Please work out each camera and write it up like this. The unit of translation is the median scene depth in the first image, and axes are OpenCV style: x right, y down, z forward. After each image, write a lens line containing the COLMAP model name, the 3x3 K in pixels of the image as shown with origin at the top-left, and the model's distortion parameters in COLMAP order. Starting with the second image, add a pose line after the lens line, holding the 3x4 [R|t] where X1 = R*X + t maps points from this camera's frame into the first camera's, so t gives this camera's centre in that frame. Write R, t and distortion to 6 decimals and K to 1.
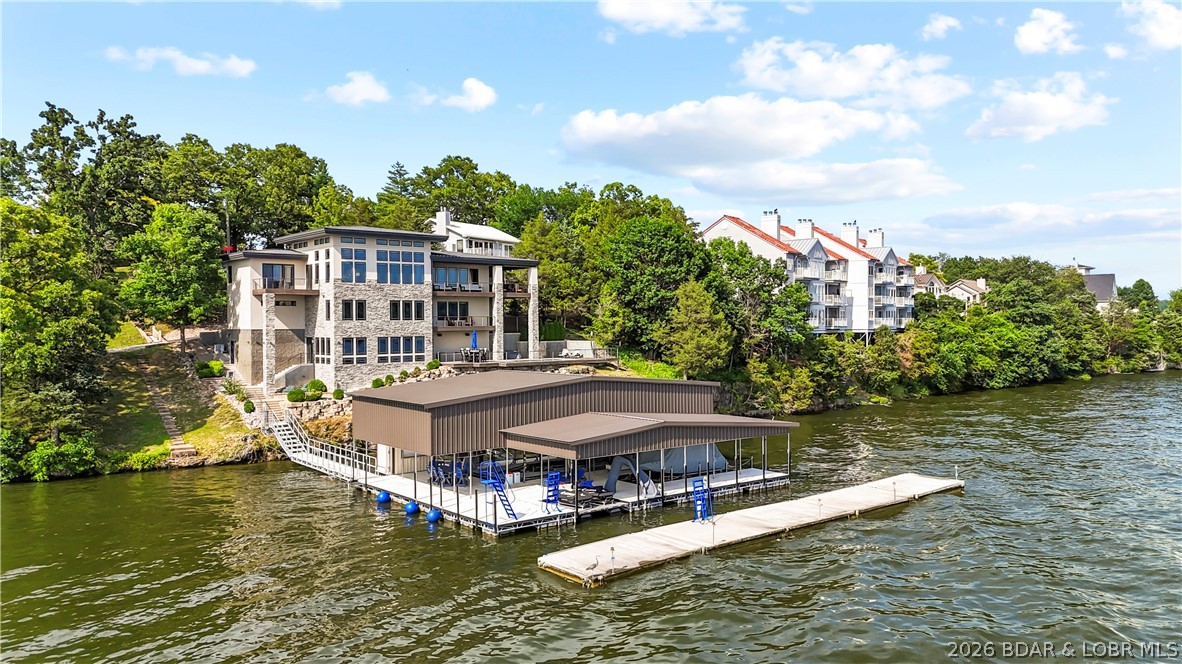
lens RADIAL K [[853.3, 0, 591.0], [0, 853.3, 332.0], [0, 0, 1]] dist [0.077424, -0.074086]
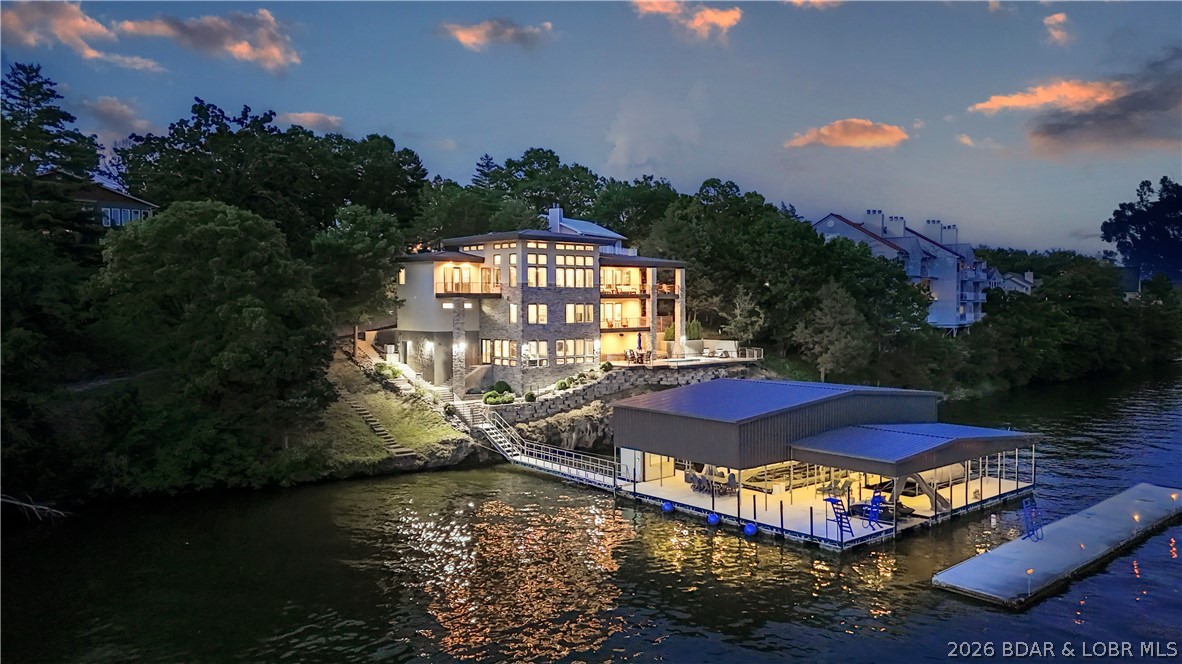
lens RADIAL K [[856.0, 0, 589.0], [0, 856.0, 312.6], [0, 0, 1]] dist [0.082457, -0.000591]
pose [[0.998916, 0.007000, 0.046027, -0.217038], [-0.007196, 0.999966, 0.004090, -0.025529], [-0.045997, -0.004417, 0.998932, -0.016318]]
